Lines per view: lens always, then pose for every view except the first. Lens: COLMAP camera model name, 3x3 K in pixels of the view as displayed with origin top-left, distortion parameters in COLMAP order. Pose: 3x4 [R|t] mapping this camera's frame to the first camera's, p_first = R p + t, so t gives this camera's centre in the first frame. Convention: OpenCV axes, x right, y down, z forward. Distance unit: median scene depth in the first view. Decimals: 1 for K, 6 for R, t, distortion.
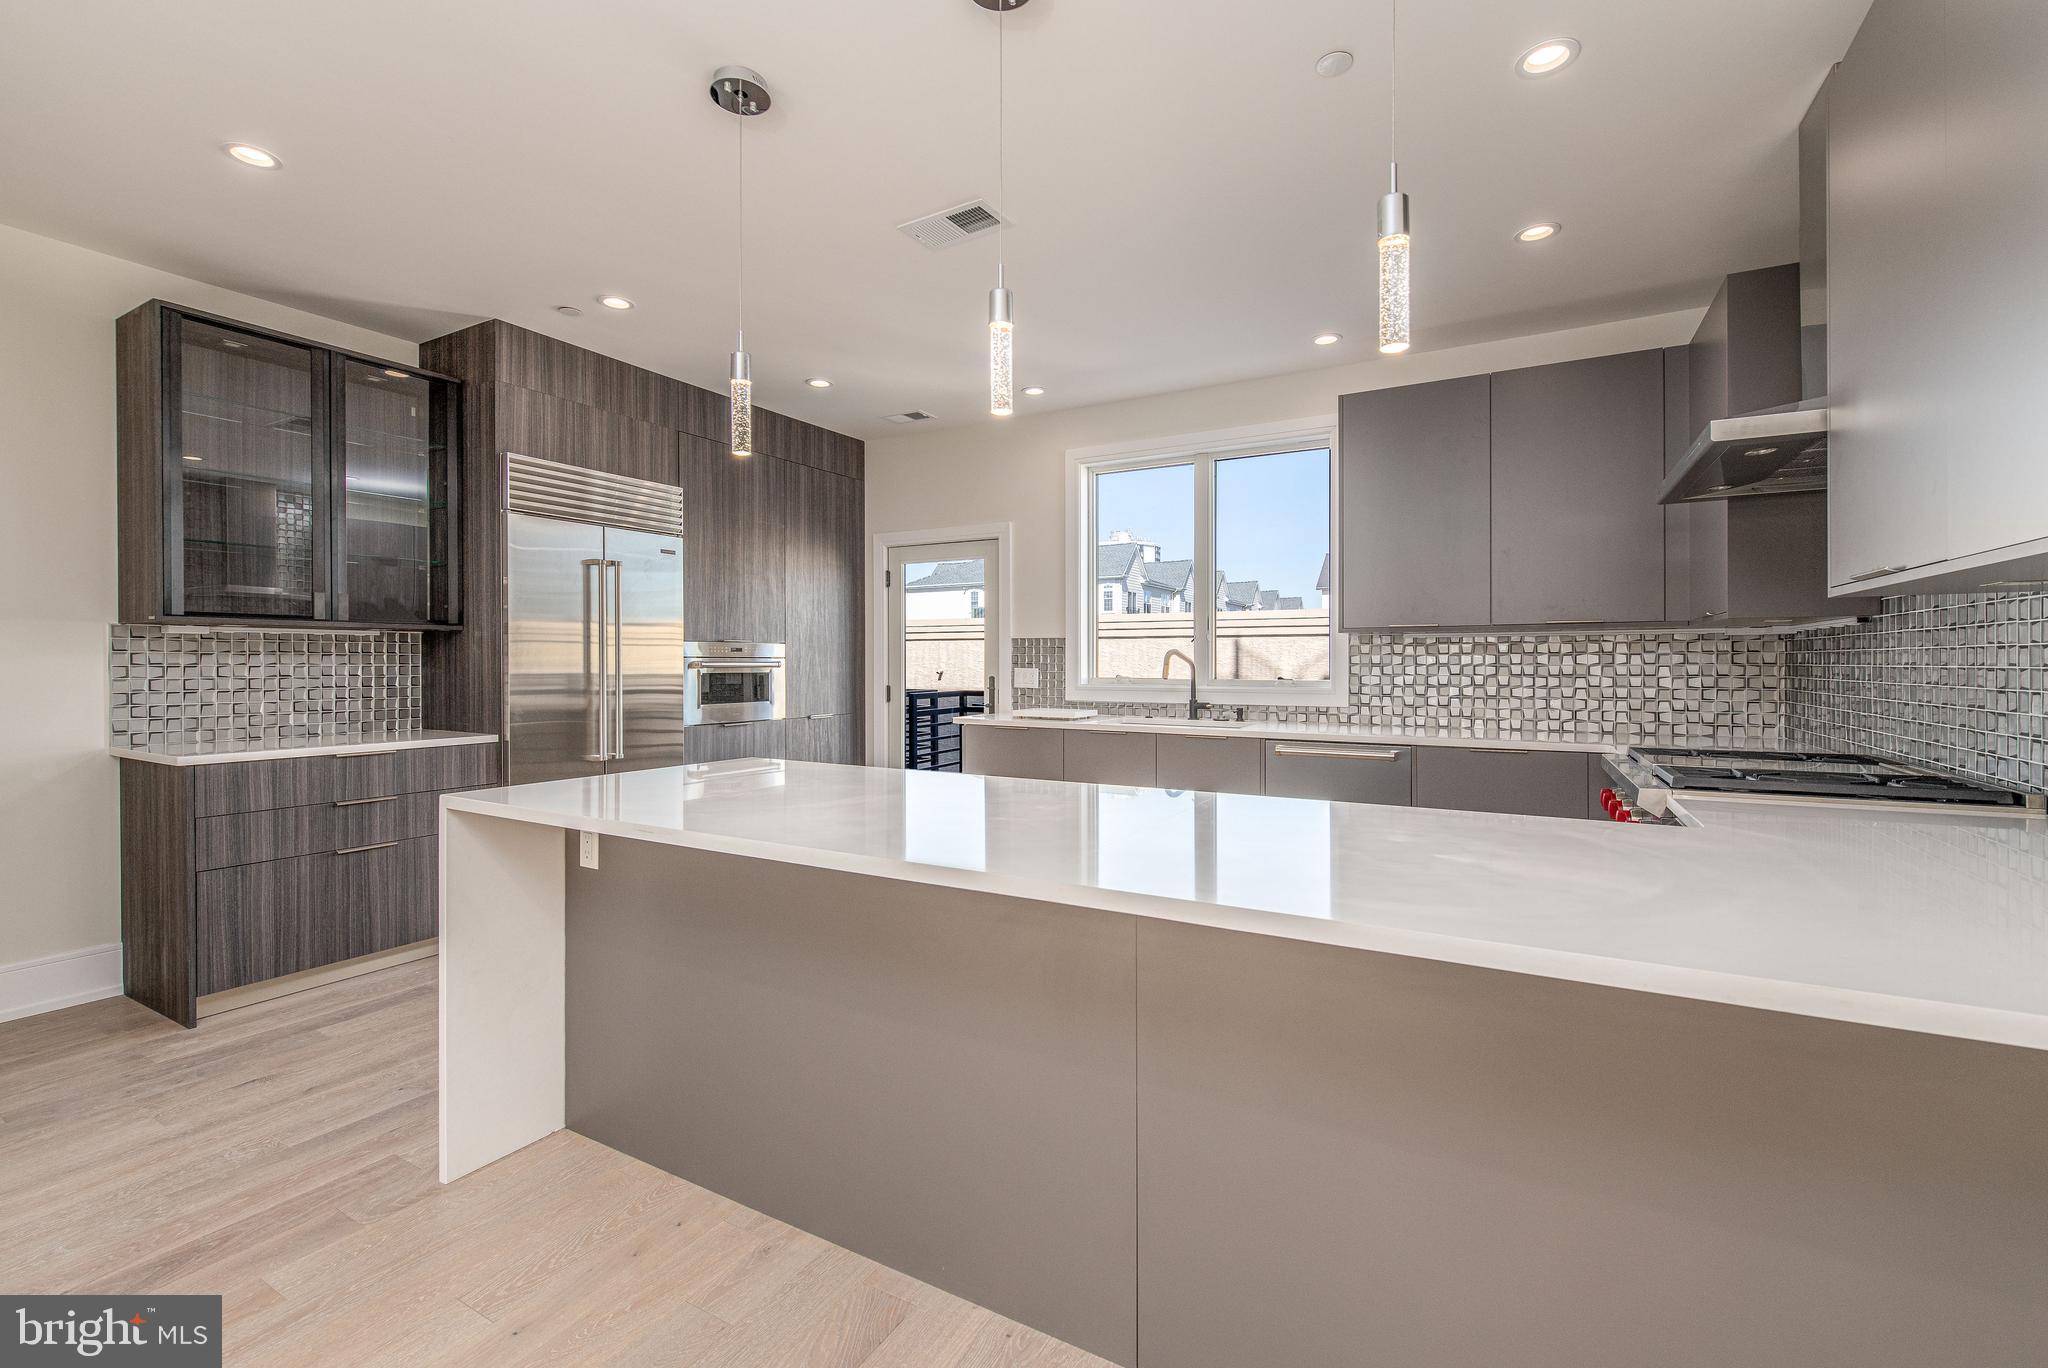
lens RADIAL K [[870.9, 0, 1012.2], [0, 870.9, 669.5], [0, 0, 1]] dist [0.001130, -0.000944]
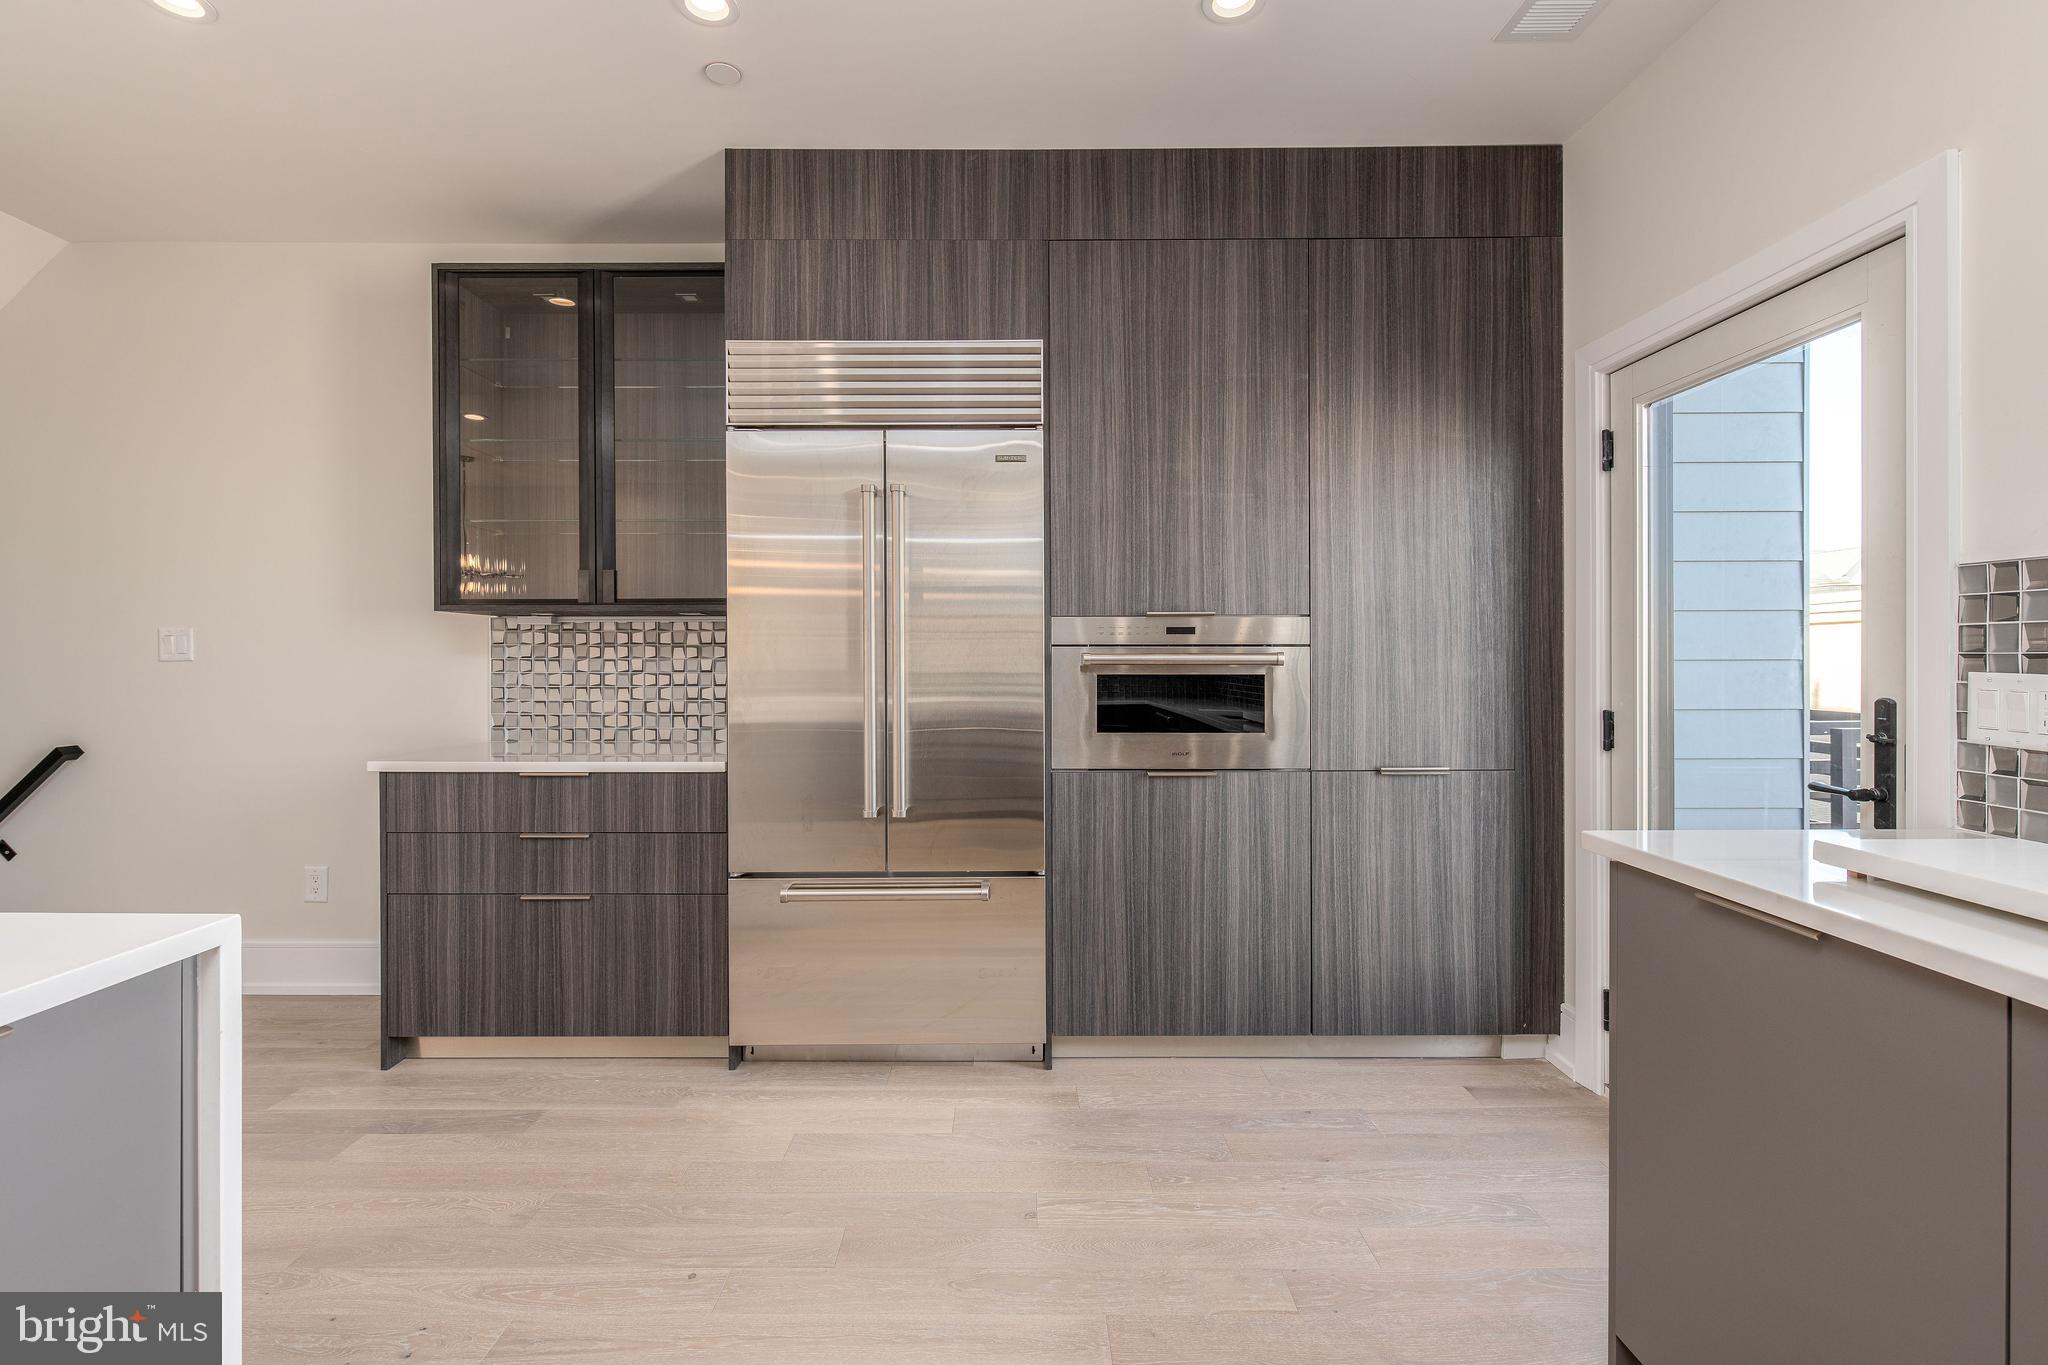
lens RADIAL K [[927.0, 0, 1010.9], [0, 927.0, 663.8], [0, 0, 1]] dist [0.004832, -0.002636]
pose [[0.501306, 0.004200, -0.865260, 0.131469], [-0.006491, 0.999978, 0.001093, -0.003306], [0.865246, 0.005068, 0.501322, 0.745260]]
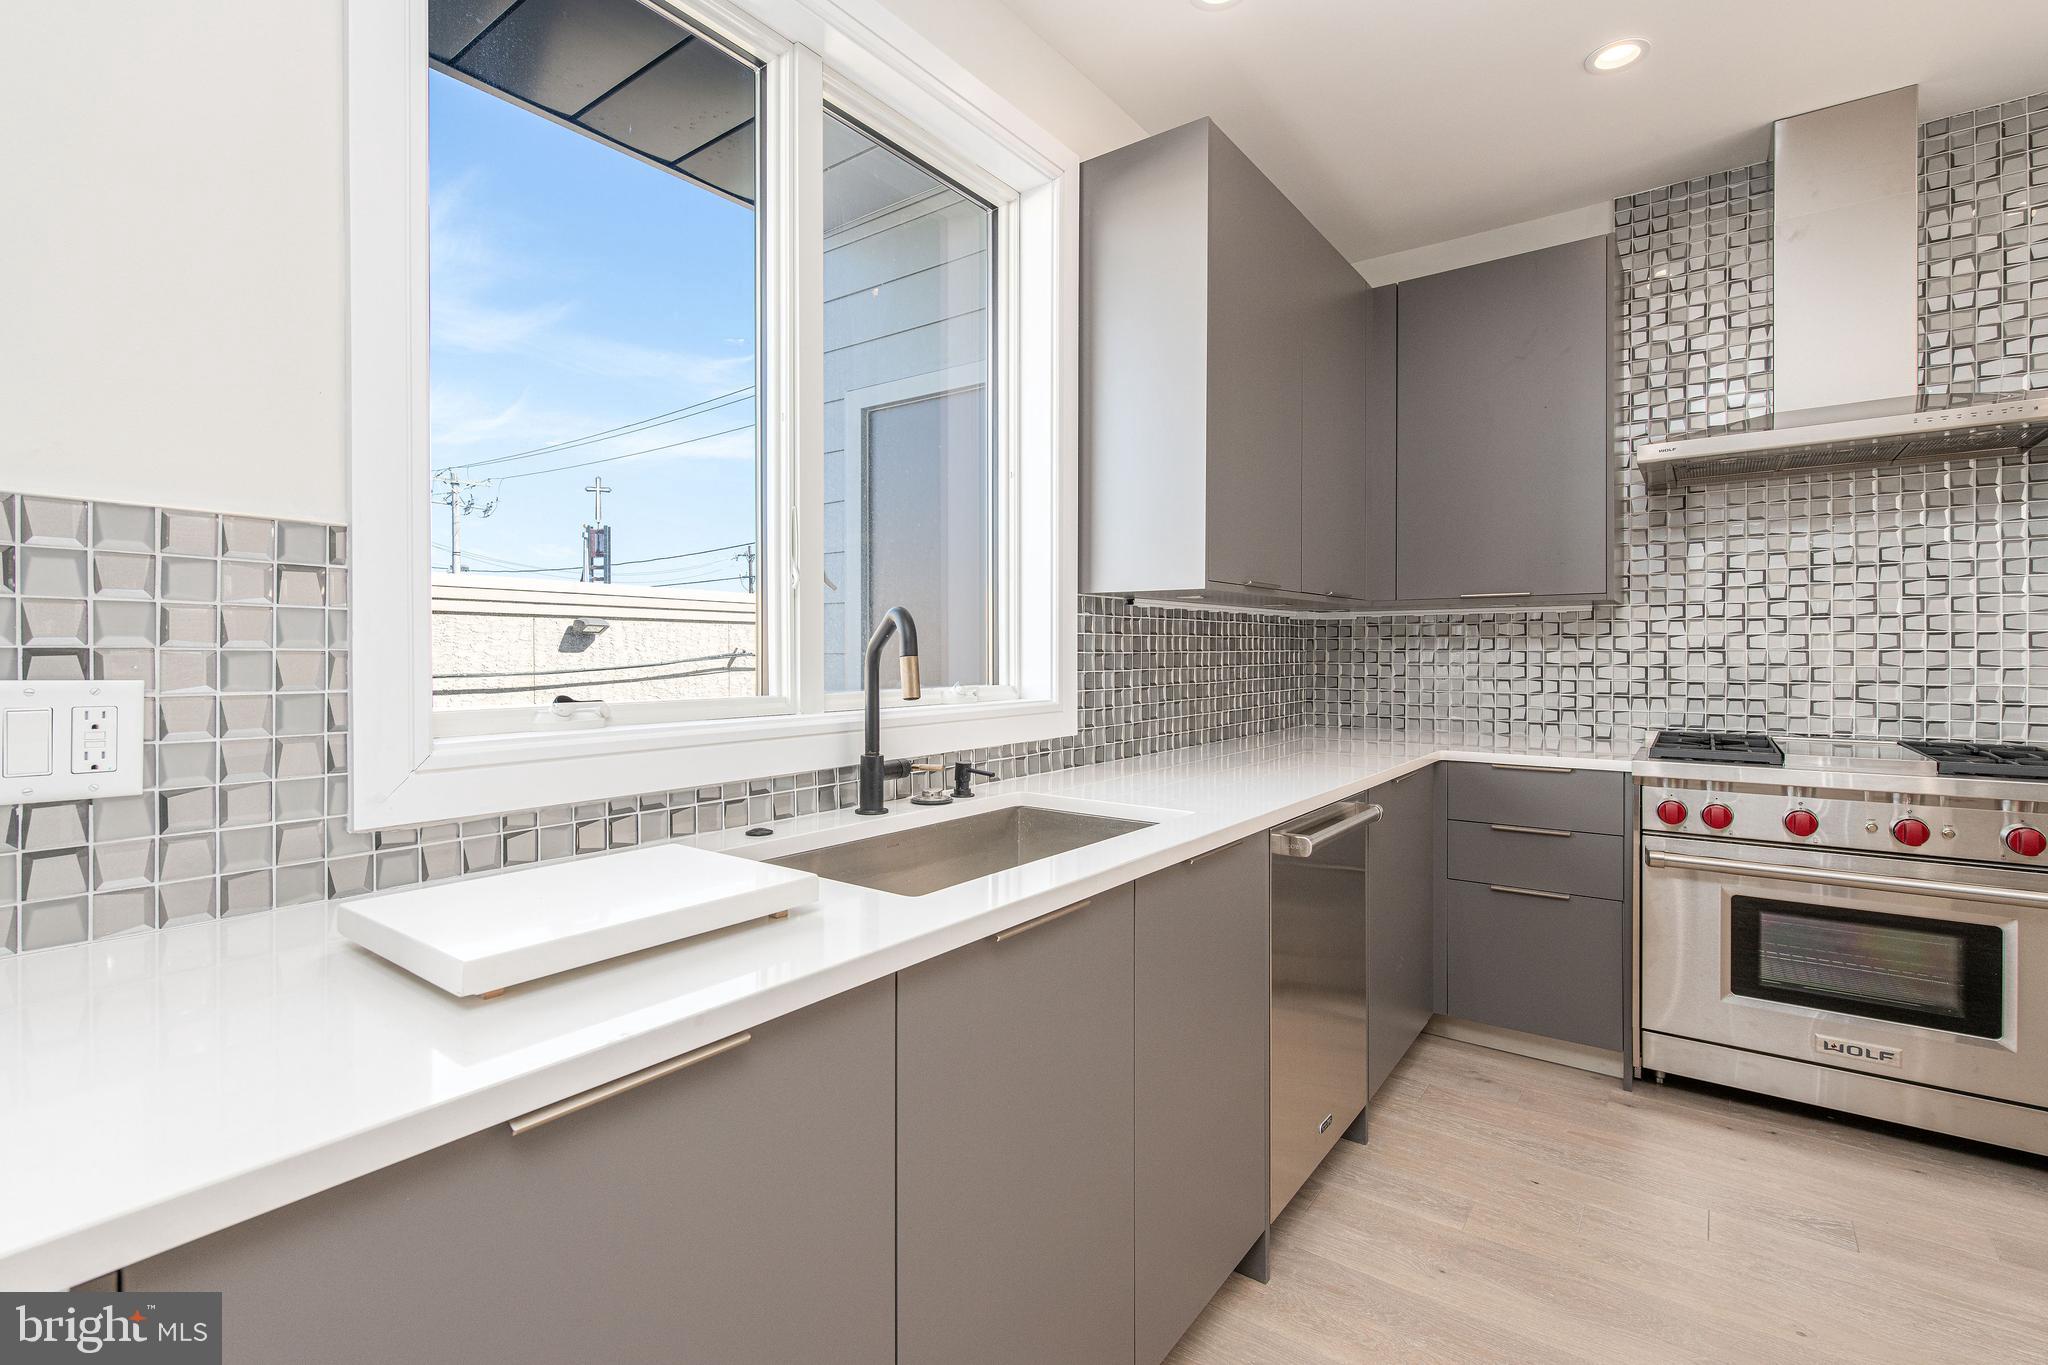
lens RADIAL K [[927.0, 0, 1016.5], [0, 927.0, 657.9], [0, 0, 1]] dist [0.004832, -0.002636]
pose [[0.125832, -0.007105, 0.992026, -0.162174], [0.010413, 0.999929, 0.005841, -0.005455], [-0.991997, 0.009595, 0.125897, 0.992739]]
